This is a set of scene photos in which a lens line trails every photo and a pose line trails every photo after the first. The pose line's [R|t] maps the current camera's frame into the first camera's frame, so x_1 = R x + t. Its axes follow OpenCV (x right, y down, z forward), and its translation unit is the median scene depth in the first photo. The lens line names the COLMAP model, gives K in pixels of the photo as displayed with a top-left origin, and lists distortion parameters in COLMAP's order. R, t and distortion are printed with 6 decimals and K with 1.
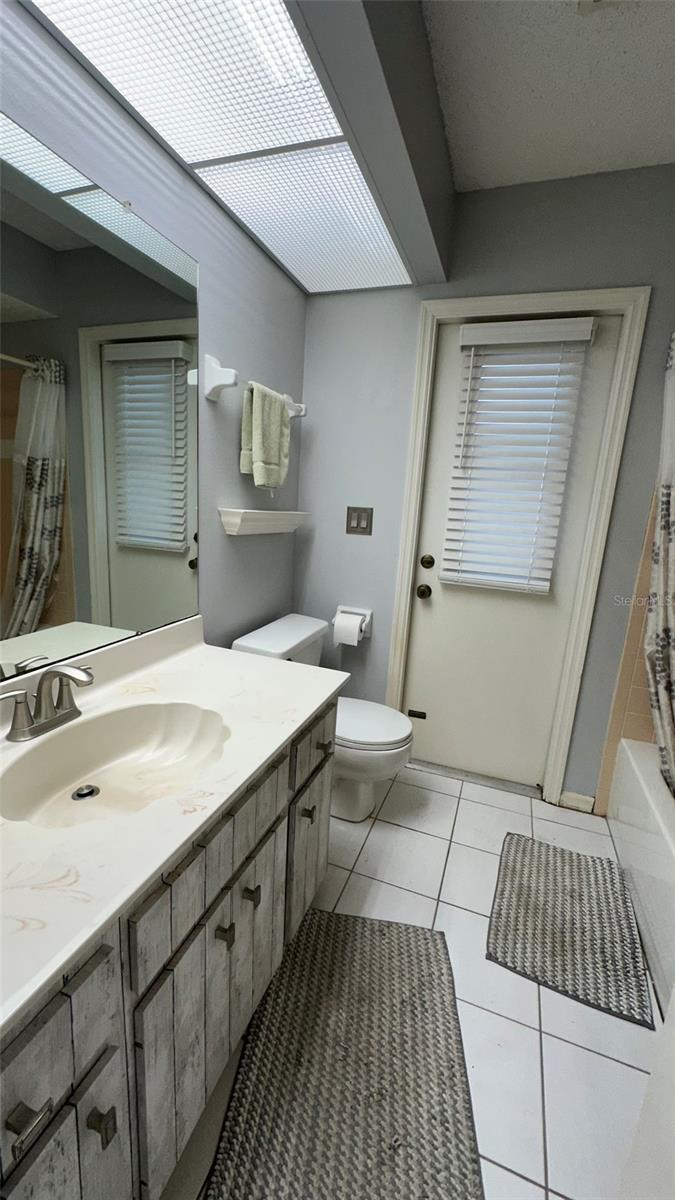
lens RADIAL K [[478.5, 0, 337.5], [0, 478.5, 600.0], [0, 0, 1]] dist [-0.004264, -0.000010]
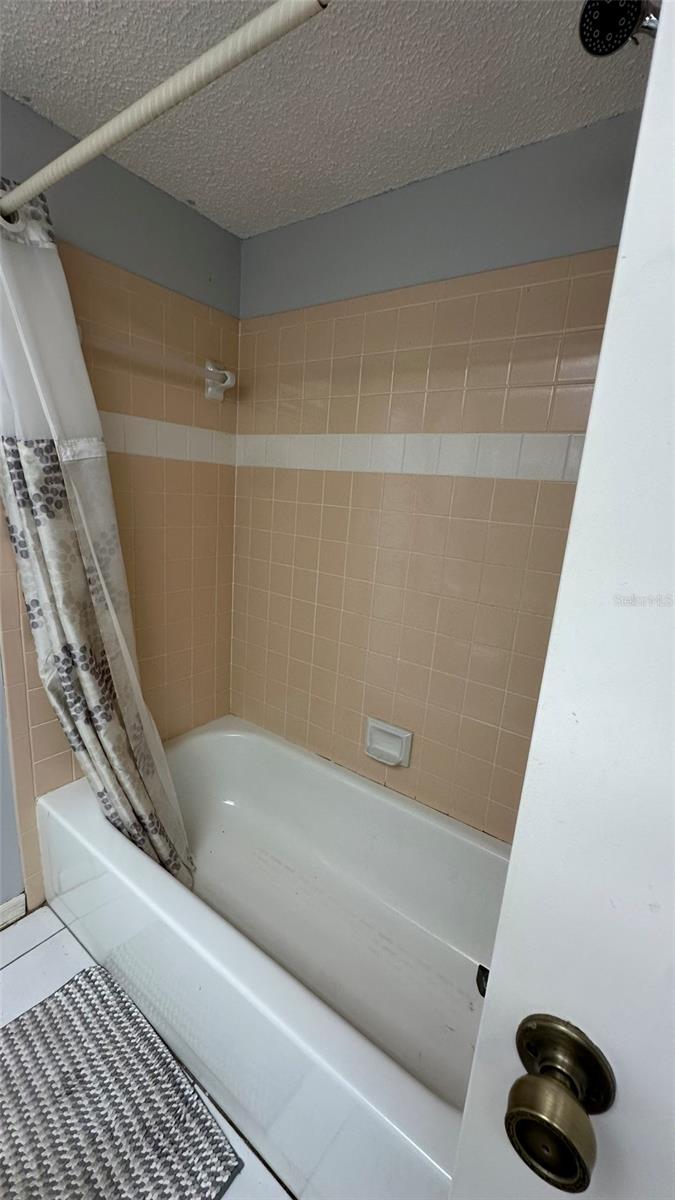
lens RADIAL K [[478.5, 0, 337.5], [0, 478.5, 600.0], [0, 0, 1]] dist [-0.004264, -0.000010]
pose [[0.280493, -0.251319, 0.926370, 0.153565], [0.150800, 0.964667, 0.216049, -0.096669], [-0.947936, 0.079097, 0.308482, 0.378835]]
